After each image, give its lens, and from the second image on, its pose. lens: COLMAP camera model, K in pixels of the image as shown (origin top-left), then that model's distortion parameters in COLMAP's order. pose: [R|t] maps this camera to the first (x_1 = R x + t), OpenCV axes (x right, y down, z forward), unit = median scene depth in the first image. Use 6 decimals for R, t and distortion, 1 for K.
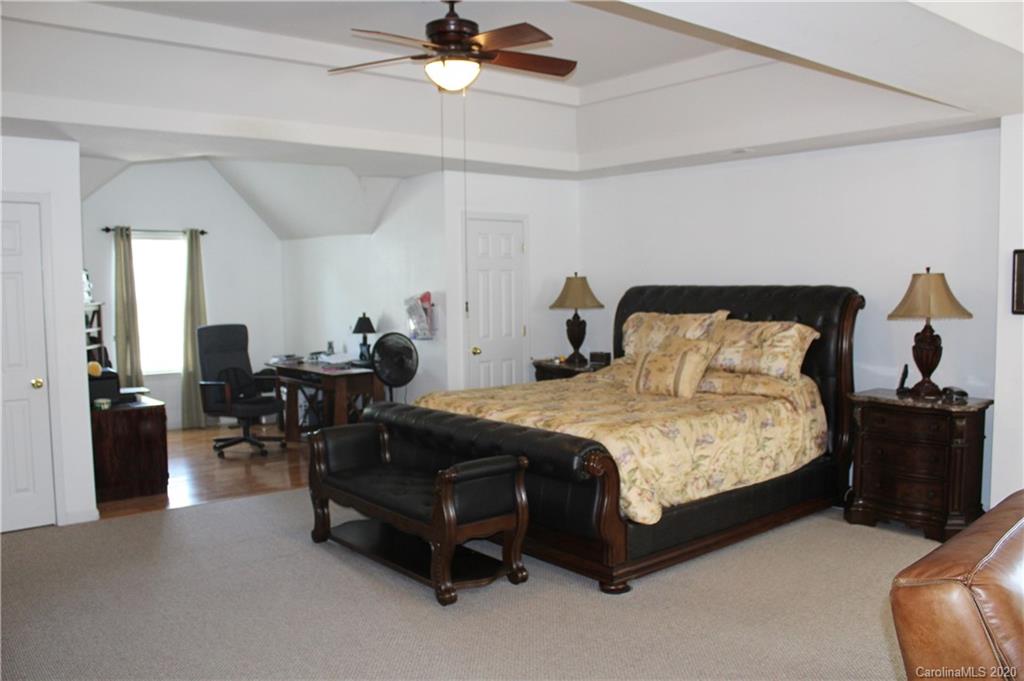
lens RADIAL K [[862.9, 0, 509.5], [0, 862.9, 341.5], [0, 0, 1]] dist [-0.139389, 0.059538]
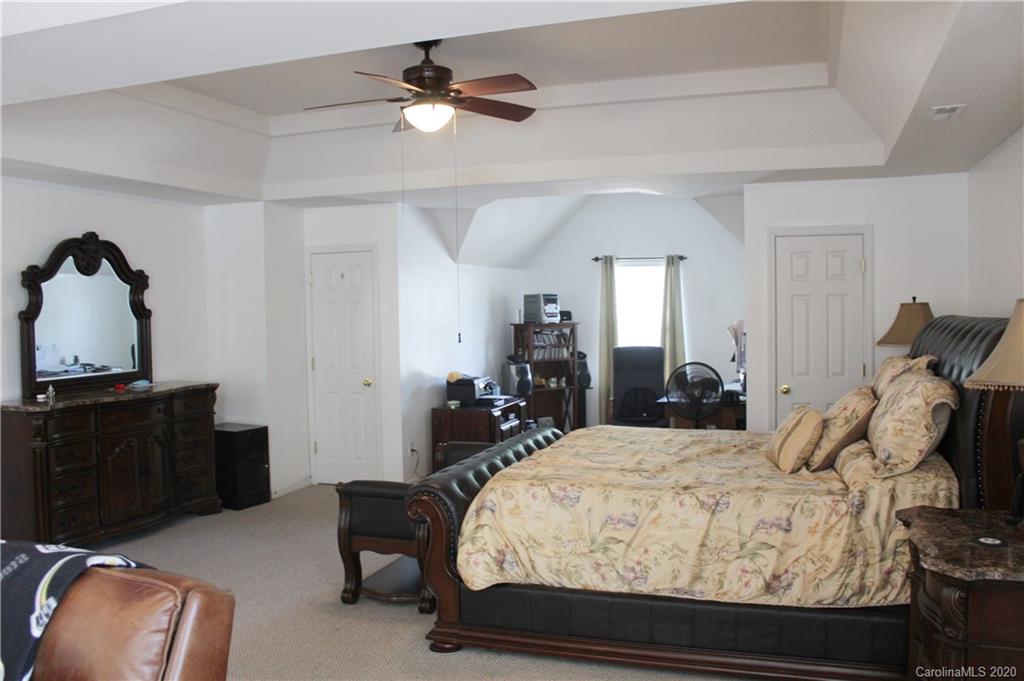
lens RADIAL K [[862.9, 0, 510.2], [0, 862.9, 340.9], [0, 0, 1]] dist [-0.139389, 0.059538]
pose [[0.527524, 0.035950, -0.848779, 0.517596], [-0.050636, 0.998658, 0.010827, -0.031438], [0.848030, 0.037267, 0.528636, 0.310795]]
